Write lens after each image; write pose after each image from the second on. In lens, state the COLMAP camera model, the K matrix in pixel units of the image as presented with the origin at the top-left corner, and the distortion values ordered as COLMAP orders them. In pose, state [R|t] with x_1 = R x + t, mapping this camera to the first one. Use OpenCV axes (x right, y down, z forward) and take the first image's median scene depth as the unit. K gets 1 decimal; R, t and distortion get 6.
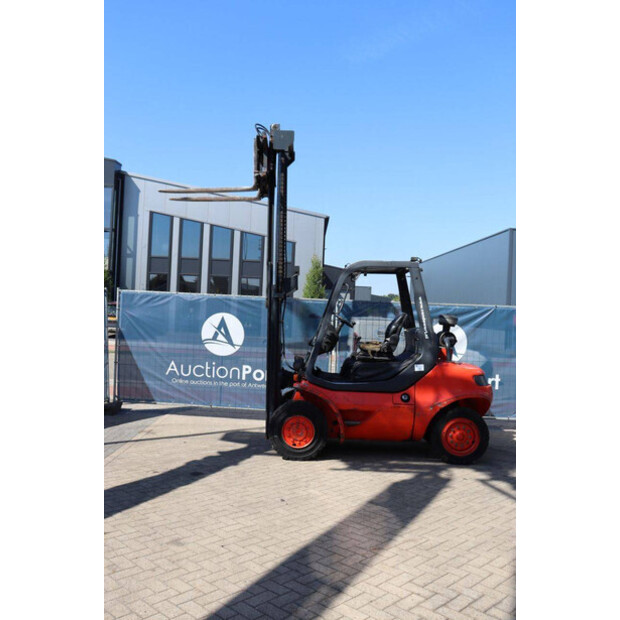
lens RADIAL K [[603.6, 0, 312.5], [0, 603.6, 311.0], [0, 0, 1]] dist [-0.065073, 0.000000]
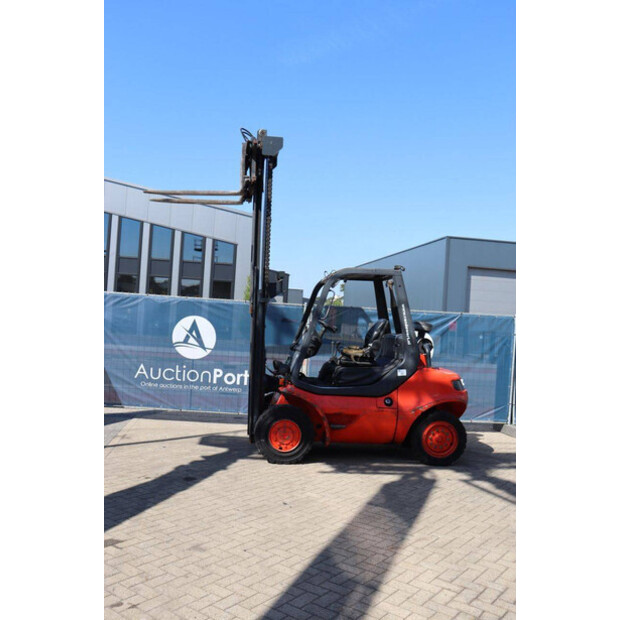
lens RADIAL K [[603.6, 0, 311.8], [0, 603.6, 312.4], [0, 0, 1]] dist [-0.065073, 0.000000]
pose [[0.992796, 0.016149, 0.118727, -0.075338], [-0.015916, 0.999869, -0.002904, -0.002830], [-0.118758, 0.000993, 0.992923, -0.006222]]
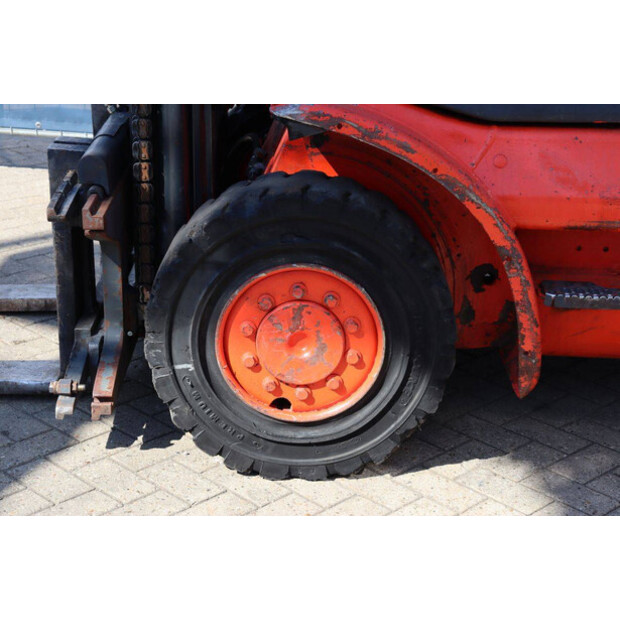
lens RADIAL K [[1254.8, 0, 310.7], [0, 1254.8, 308.5], [0, 0, 1]] dist [0.312389, 0.000000]
pose [[0.999737, -0.003573, -0.022670, -0.008195], [0.011533, 0.932237, 0.361665, 0.032417], [0.019842, -0.361831, 0.932032, 0.463539]]
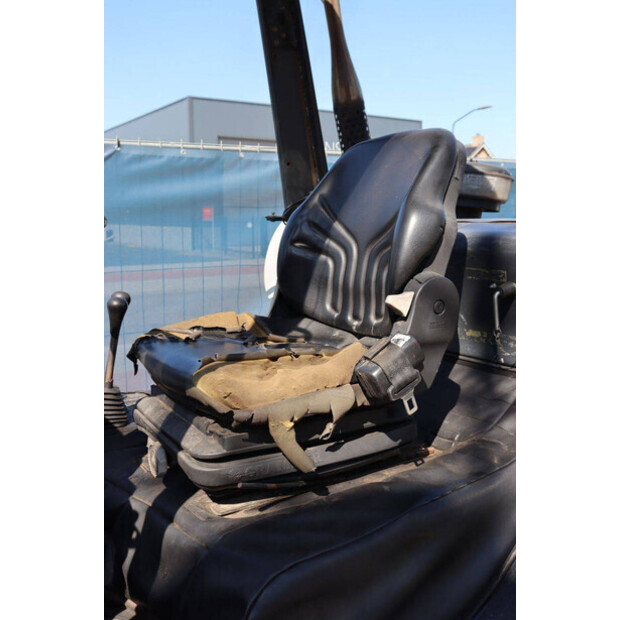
lens RADIAL K [[623.1, 0, 312.3], [0, 623.1, 310.9], [0, 0, 1]] dist [-0.062964, 0.000000]
pose [[0.843462, -0.130069, 0.521204, 0.026987], [0.043854, 0.983678, 0.174513, 0.016062], [-0.535395, -0.124338, 0.835399, 0.695883]]
